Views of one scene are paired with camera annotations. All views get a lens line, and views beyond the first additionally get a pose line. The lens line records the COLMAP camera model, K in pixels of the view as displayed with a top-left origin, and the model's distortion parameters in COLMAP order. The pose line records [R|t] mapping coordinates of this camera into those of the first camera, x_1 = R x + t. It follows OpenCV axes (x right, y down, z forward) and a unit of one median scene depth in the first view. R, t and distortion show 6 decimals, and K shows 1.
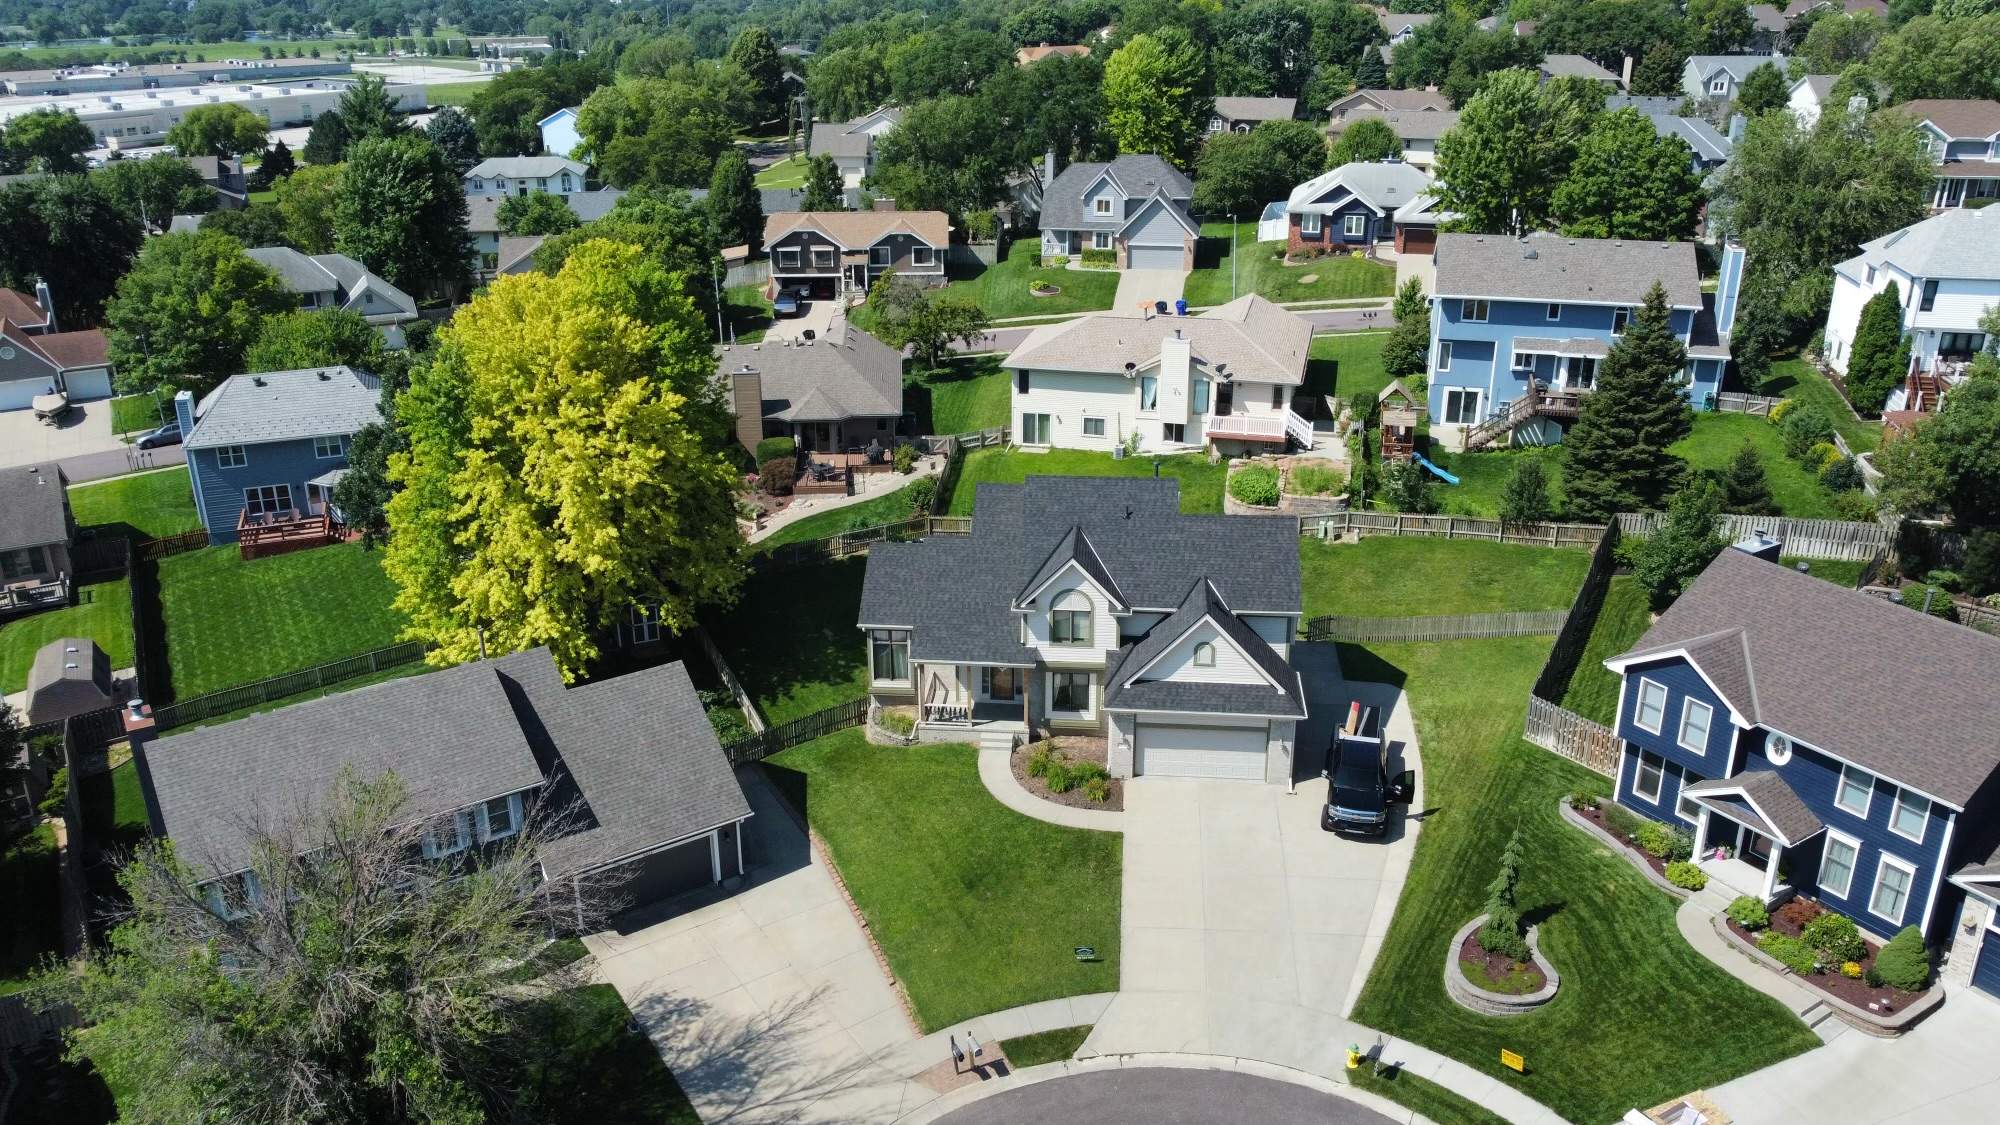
lens RADIAL K [[1523.1, 0, 996.0], [0, 1523.1, 549.1], [0, 0, 1]] dist [-0.006571, 0.001638]
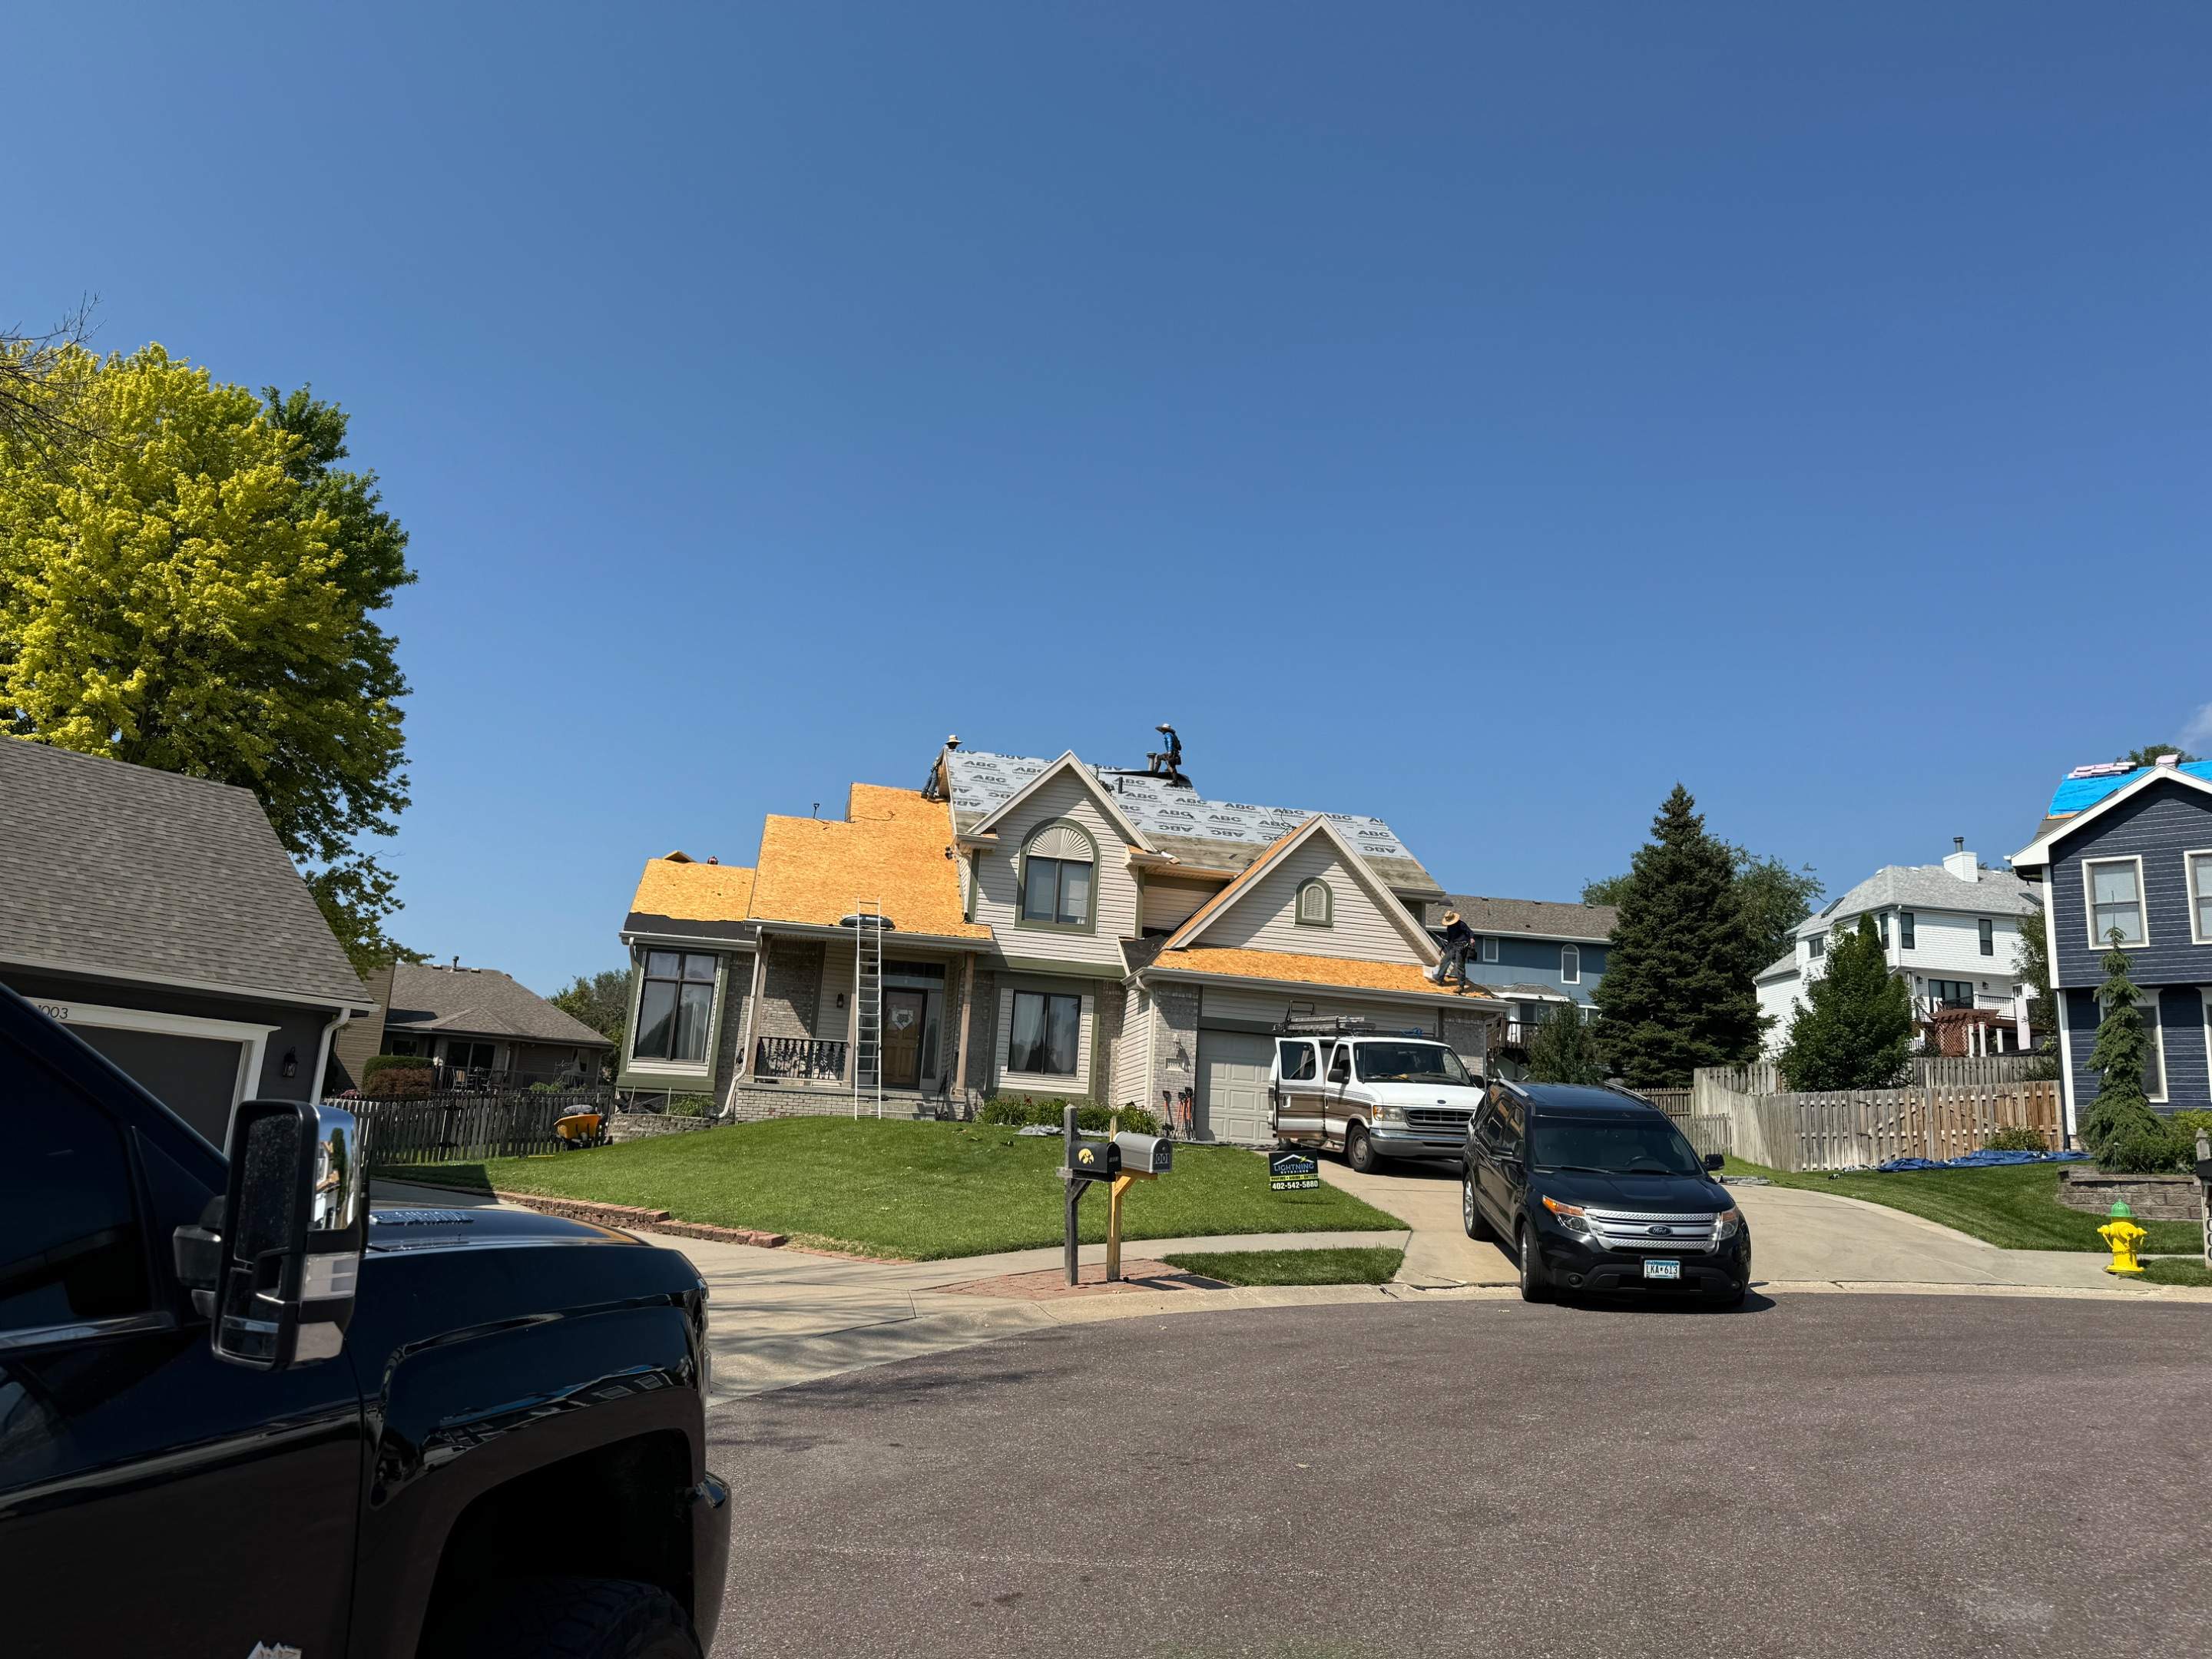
lens RADIAL K [[1563.4, 0, 1106.0], [0, 1563.4, 829.5], [0, 0, 1]] dist [0.109041, -0.102501]
pose [[0.953187, 0.128574, 0.273685, -0.069459], [0.047542, 0.830118, -0.555557, 0.266491], [-0.298621, 0.542561, 0.785145, 0.418072]]
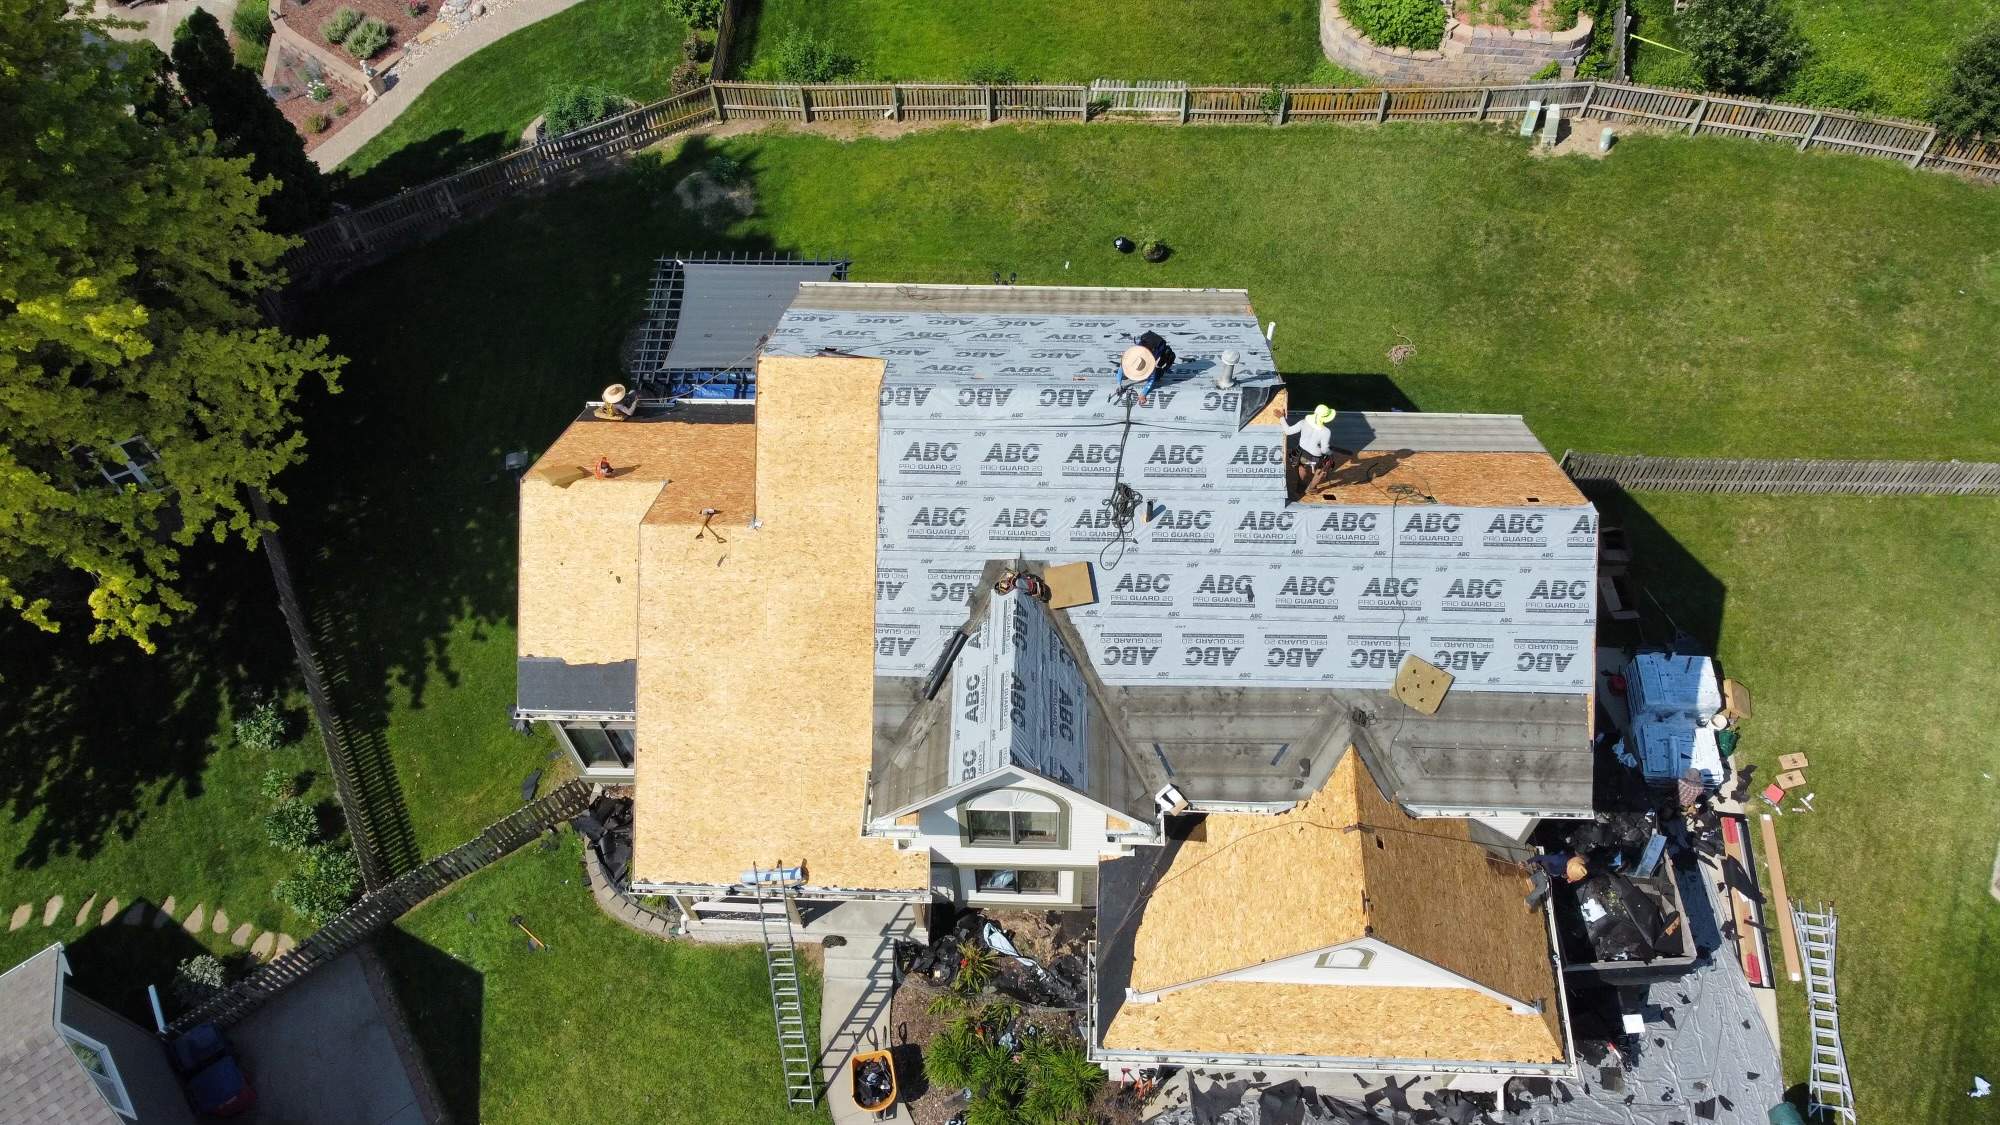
lens RADIAL K [[1526.8, 0, 996.9], [0, 1526.8, 546.9], [0, 0, 1]] dist [-0.007271, 0.003350]
pose [[0.998352, -0.056302, 0.011074, 0.034629], [0.039301, 0.811554, 0.582954, -0.191768], [-0.041809, -0.581559, 0.812429, 0.548833]]
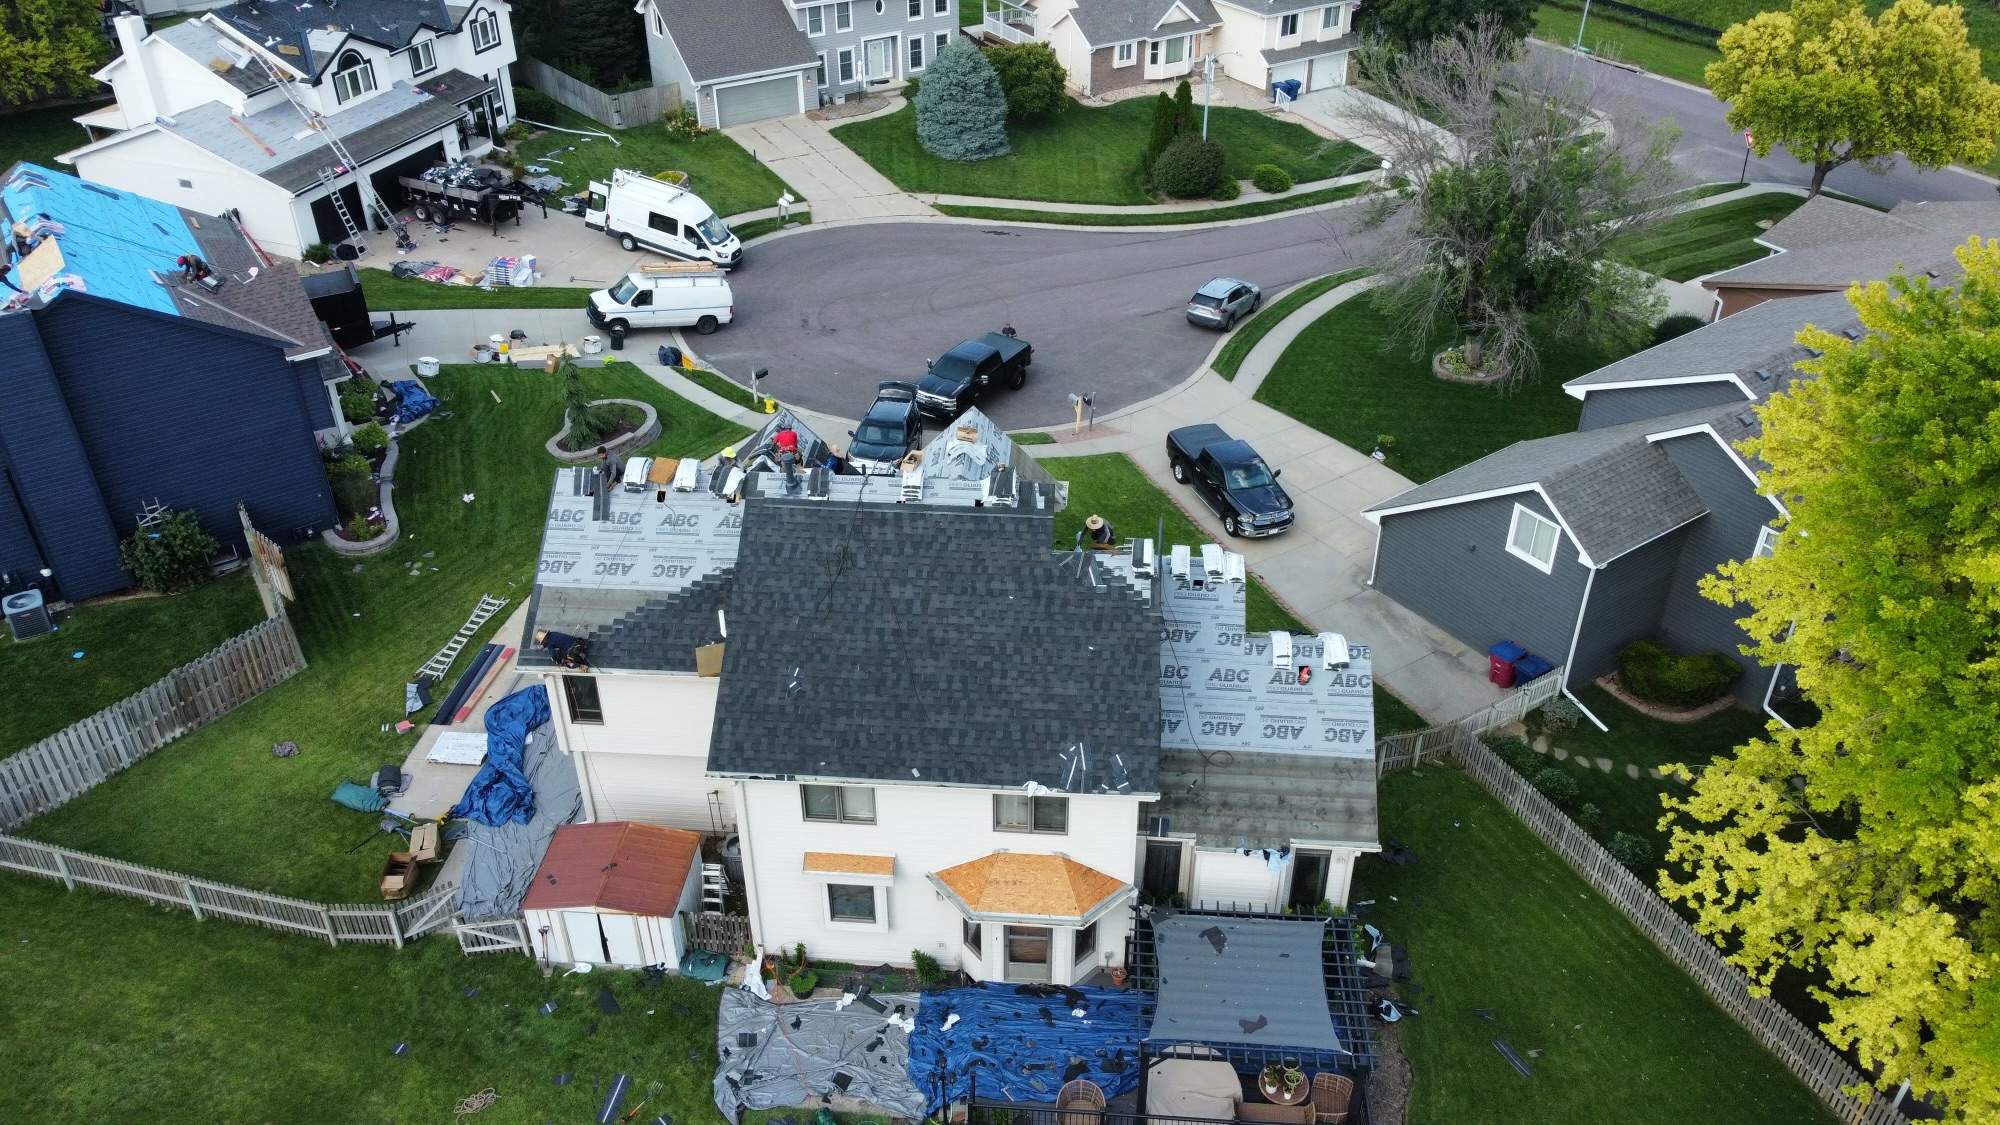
lens RADIAL K [[1526.8, 0, 996.9], [0, 1526.8, 546.9], [0, 0, 1]] dist [-0.007271, 0.003350]
pose [[-0.999869, 0.015714, -0.003755, 0.032914], [0.006019, 0.577968, 0.816037, -0.359466], [0.014993, 0.815908, -0.577988, 1.064091]]
